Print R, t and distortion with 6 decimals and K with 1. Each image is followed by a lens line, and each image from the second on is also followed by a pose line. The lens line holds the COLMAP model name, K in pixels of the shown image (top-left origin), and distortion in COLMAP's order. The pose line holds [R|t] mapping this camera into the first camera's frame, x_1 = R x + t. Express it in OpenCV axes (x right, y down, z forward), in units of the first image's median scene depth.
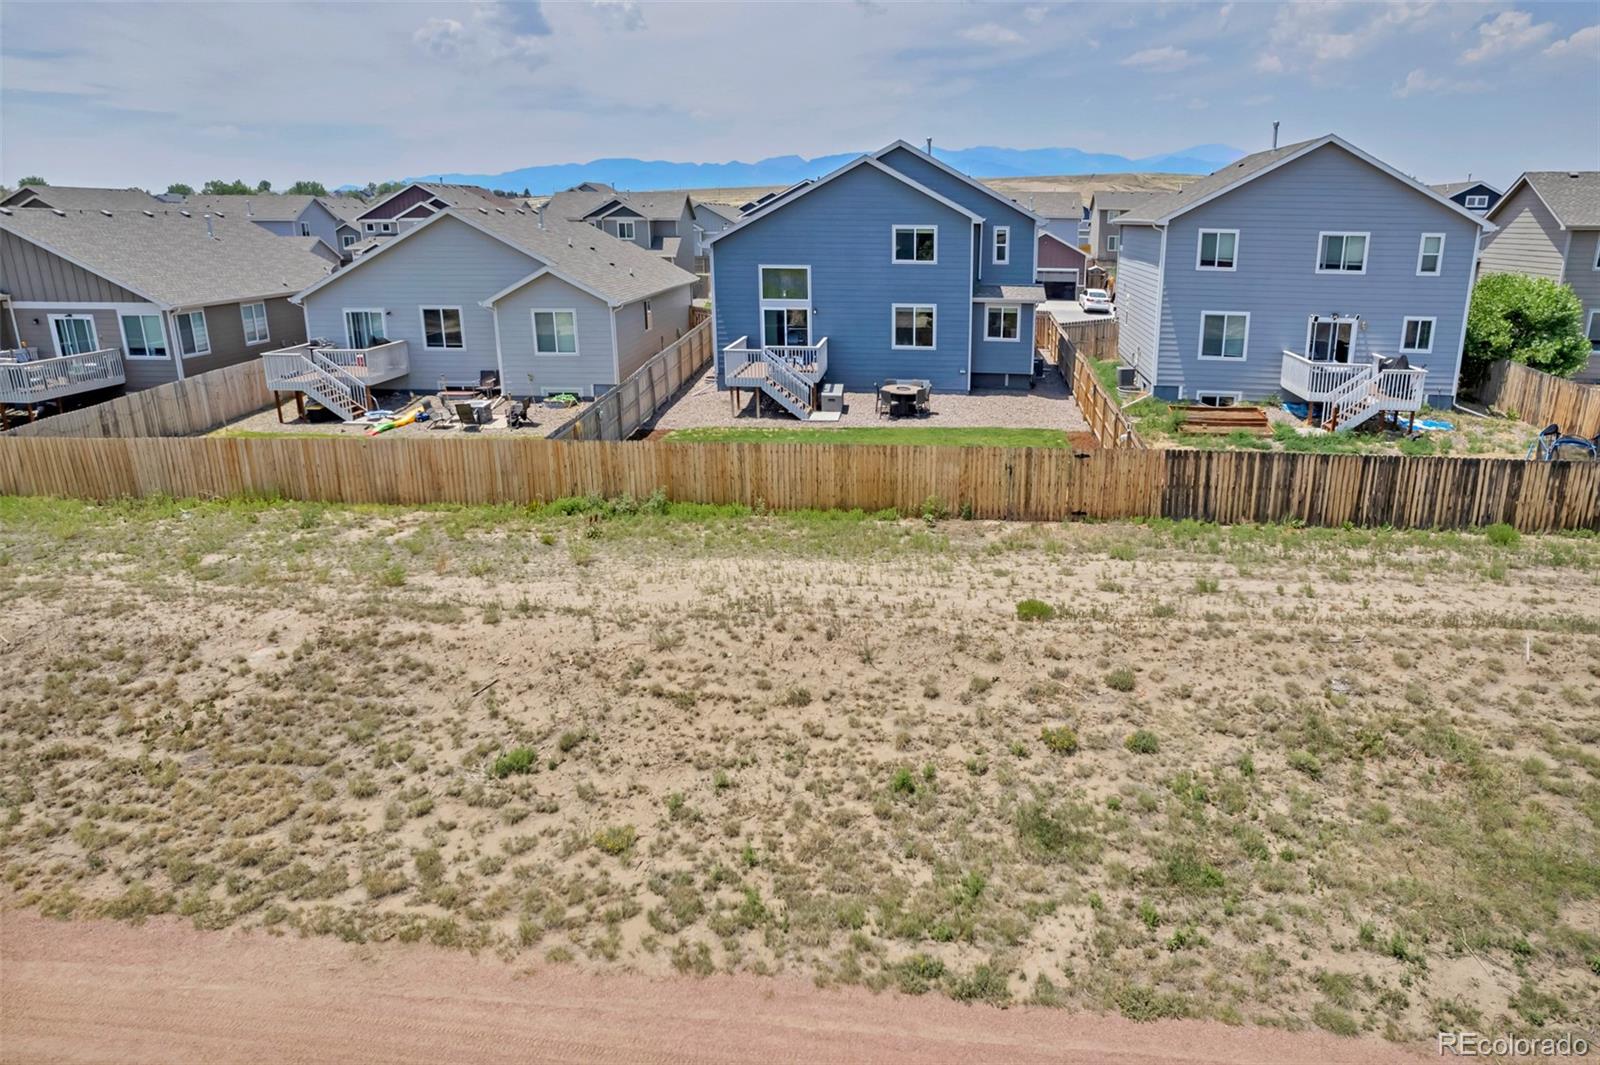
lens RADIAL K [[1047.2, 0, 820.7], [0, 1047.2, 489.5], [0, 0, 1]] dist [-0.064166, 0.059448]
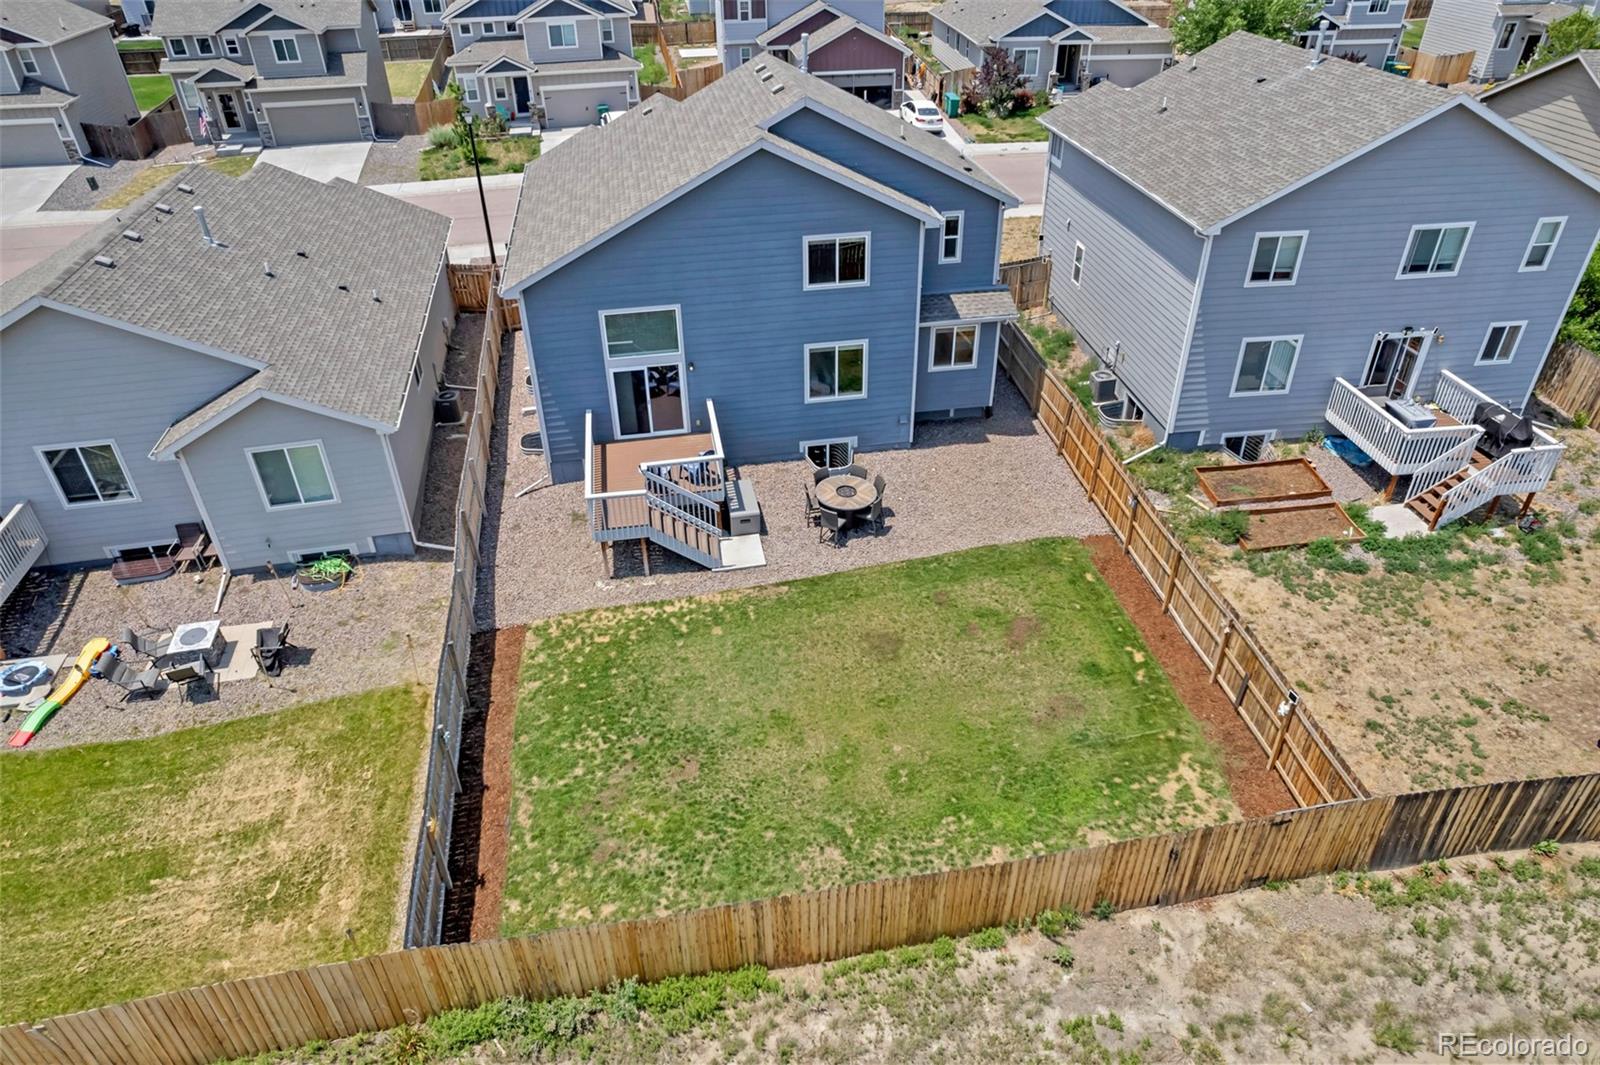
lens RADIAL K [[1047.2, 0, 782.2], [0, 1047.2, 507.8], [0, 0, 1]] dist [-0.064166, 0.059448]
pose [[0.967677, -0.157572, 0.196905, -0.097021], [0.090275, 0.945468, 0.312954, -0.296297], [-0.235481, -0.285063, 0.929133, 0.351236]]
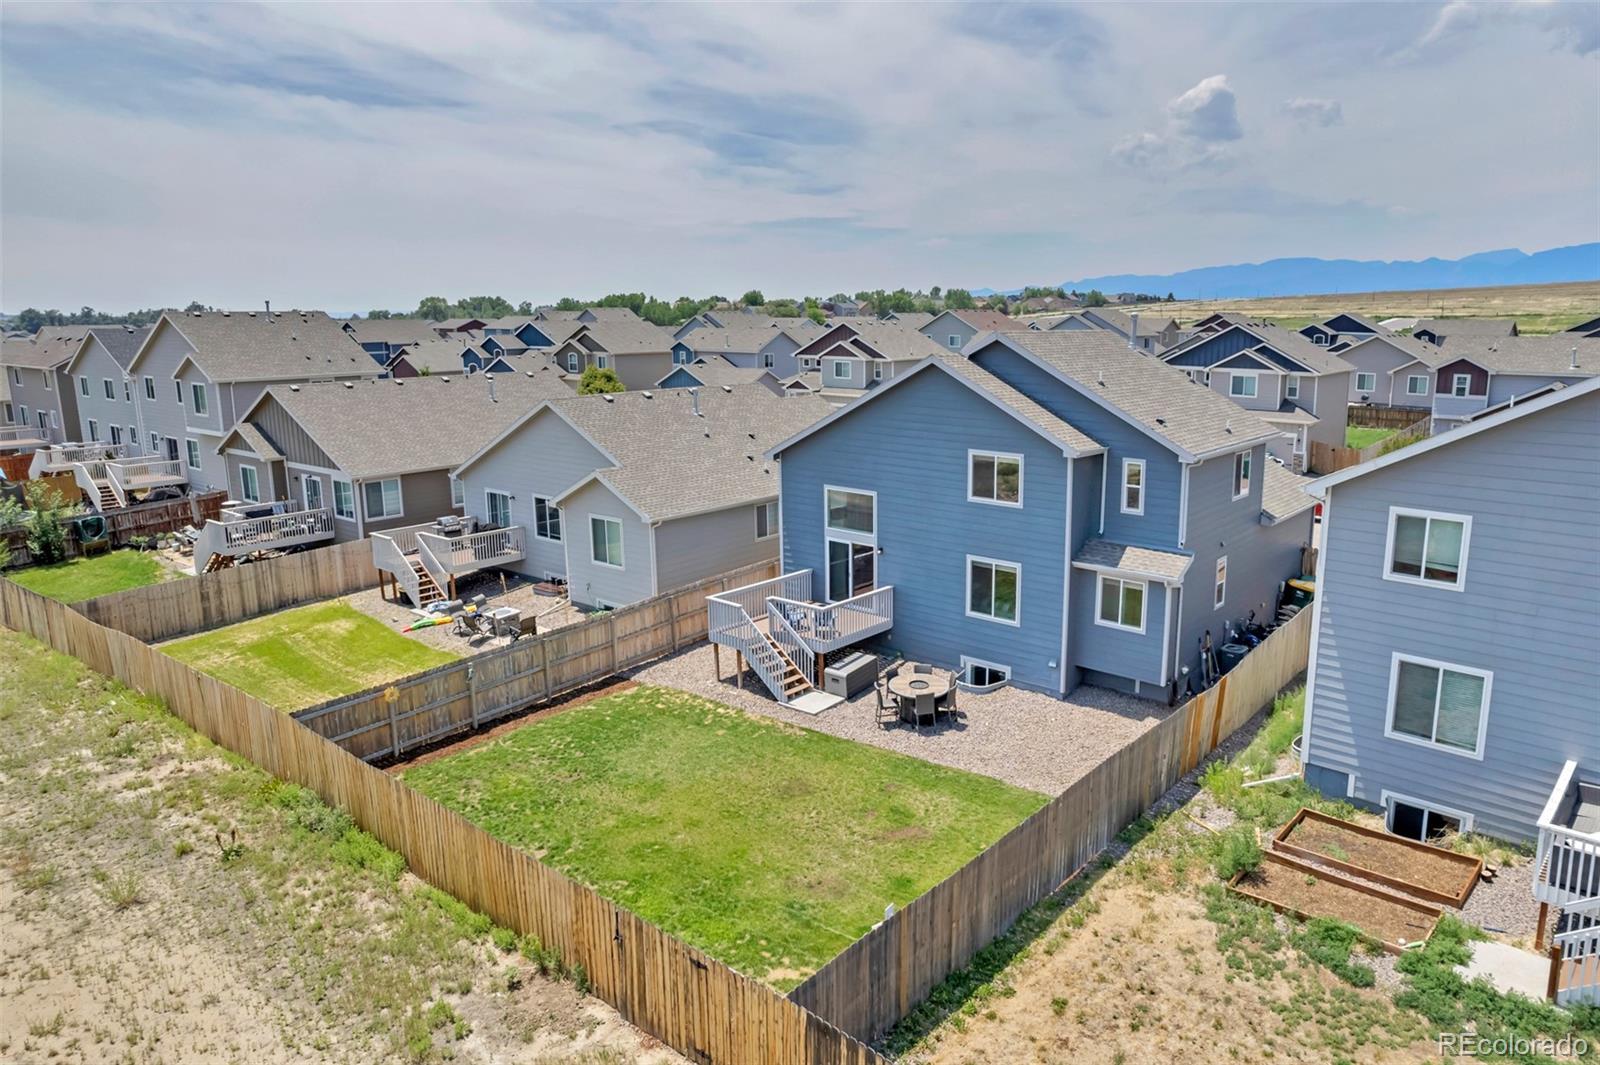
lens RADIAL K [[1047.2, 0, 835.7], [0, 1047.2, 509.2], [0, 0, 1]] dist [-0.064166, 0.059448]
pose [[0.821620, 0.100841, -0.561045, 0.398704], [-0.142358, 0.989340, -0.030655, -0.177116], [0.551973, 0.105056, 0.827218, 0.365505]]
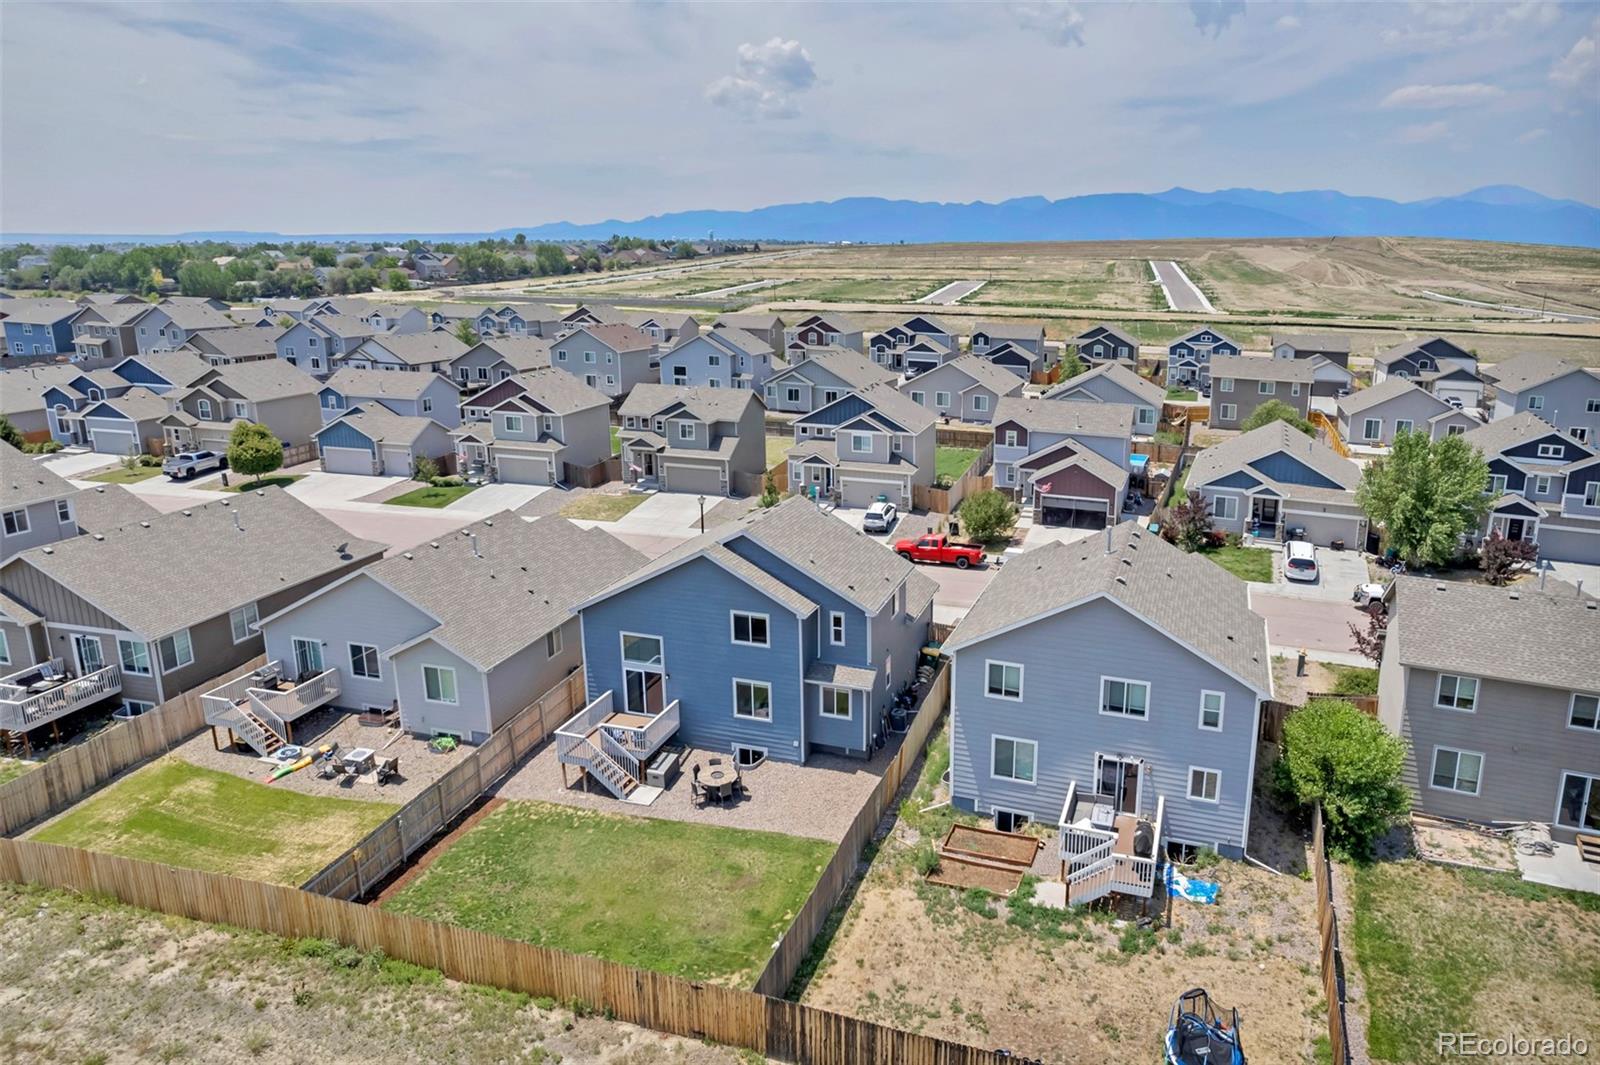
lens RADIAL K [[1077.4, 0, 849.1], [0, 1077.4, 447.7], [0, 0, 1]] dist [-0.048137, 0.041971]
pose [[0.978219, 0.040595, -0.203569, 0.408576], [-0.055071, 0.996301, -0.065961, -0.353961], [0.200138, 0.075735, 0.976836, -0.075300]]
